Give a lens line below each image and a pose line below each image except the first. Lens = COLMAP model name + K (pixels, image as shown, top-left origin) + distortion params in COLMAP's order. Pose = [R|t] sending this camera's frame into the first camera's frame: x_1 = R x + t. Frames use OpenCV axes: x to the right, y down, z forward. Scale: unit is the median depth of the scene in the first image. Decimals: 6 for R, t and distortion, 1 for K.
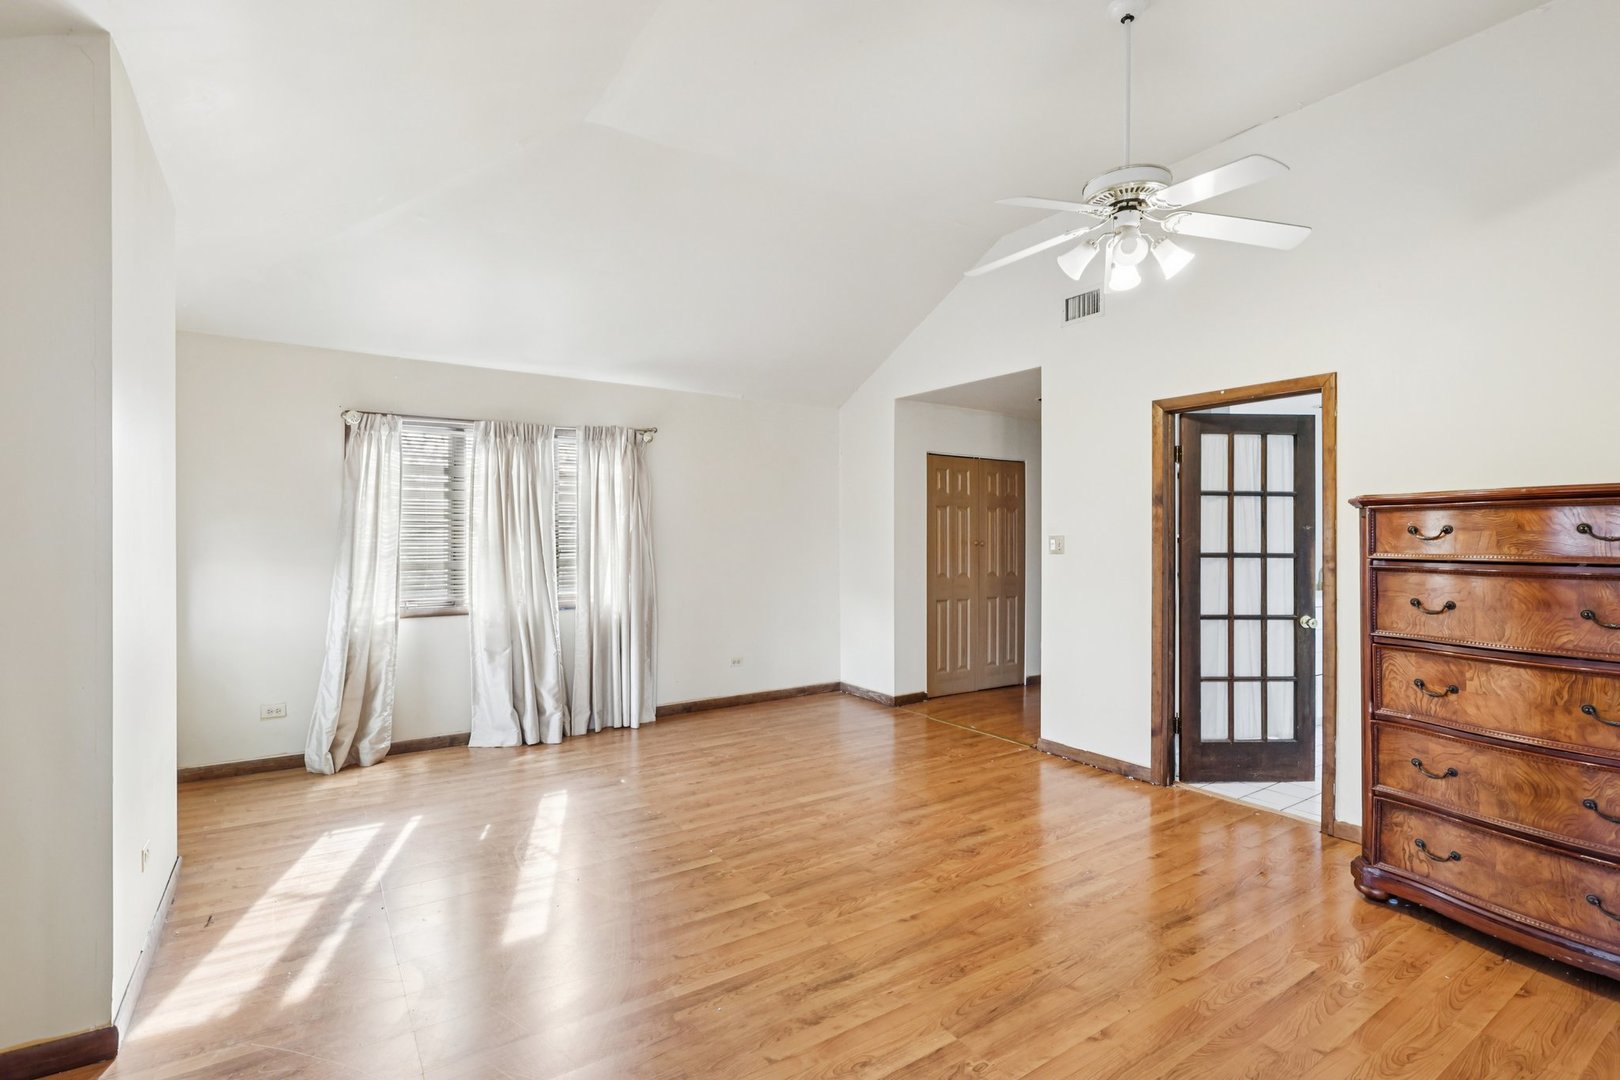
lens RADIAL K [[752.2, 0, 808.5], [0, 752.2, 542.9], [0, 0, 1]] dist [-0.002440, 0.001822]
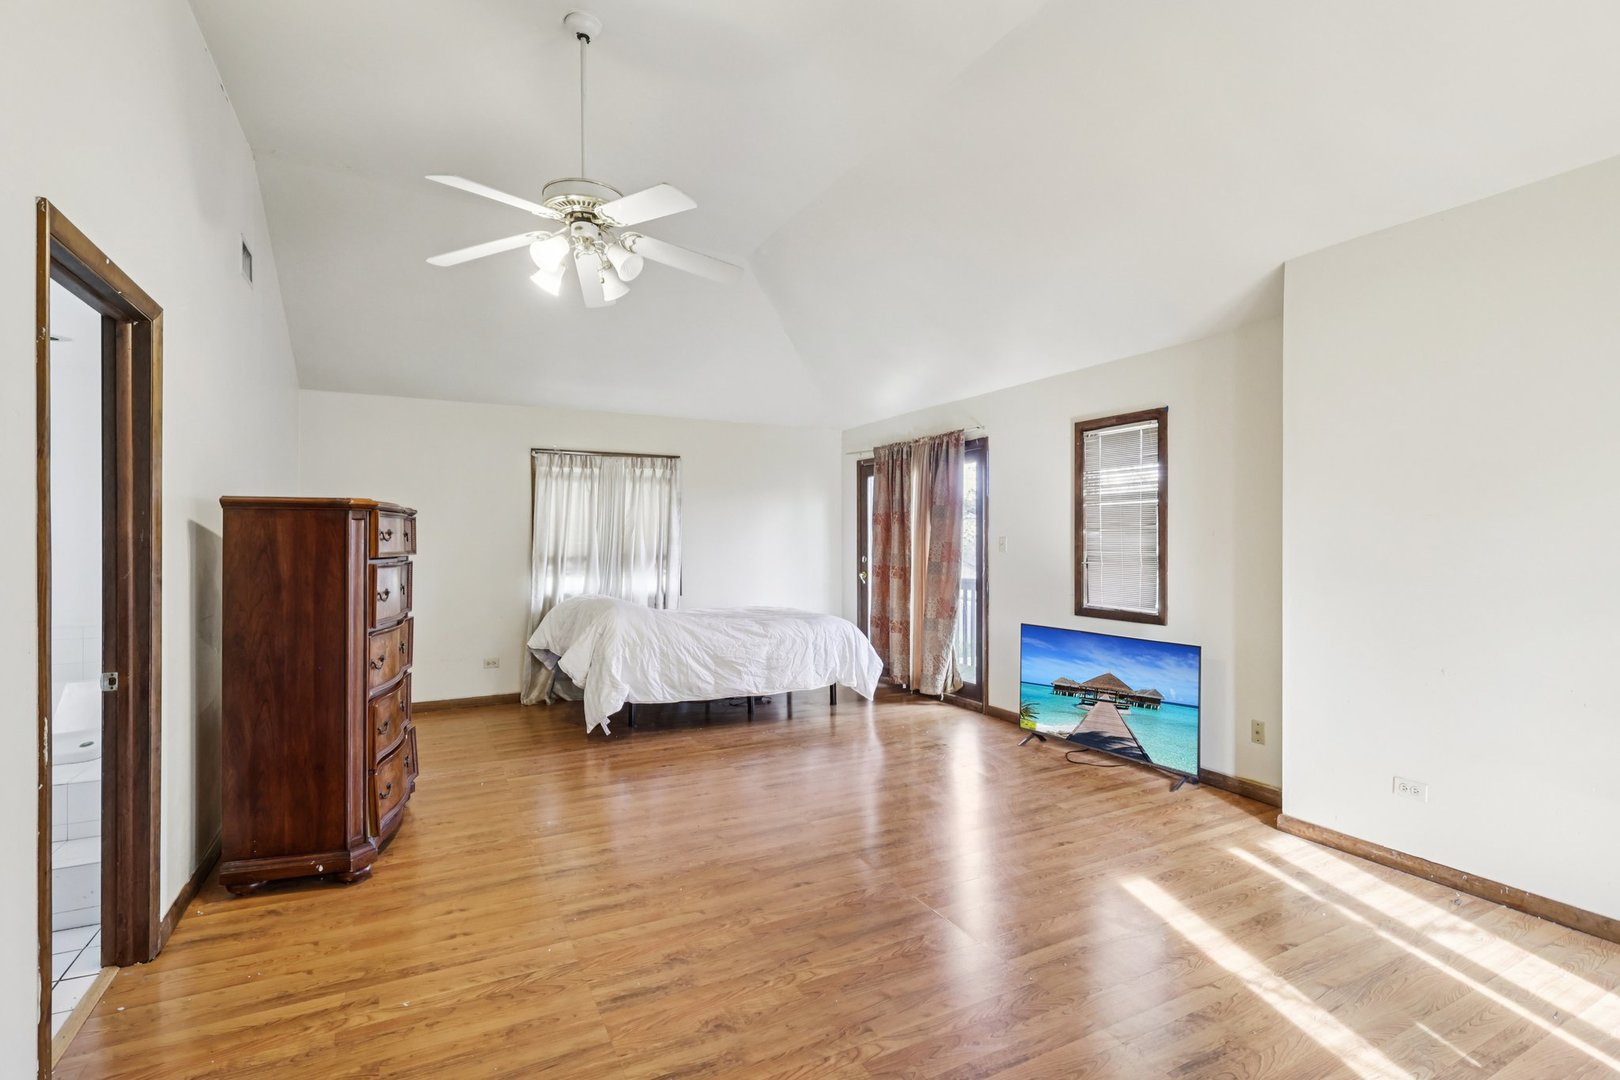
lens RADIAL K [[752.2, 0, 810.5], [0, 752.2, 539.0], [0, 0, 1]] dist [-0.002440, 0.001822]
pose [[-0.994164, -0.004257, 0.107798, 0.003399], [-0.004289, 0.999991, -0.000069, -0.008445], [-0.107797, -0.000531, -0.994173, 1.793649]]
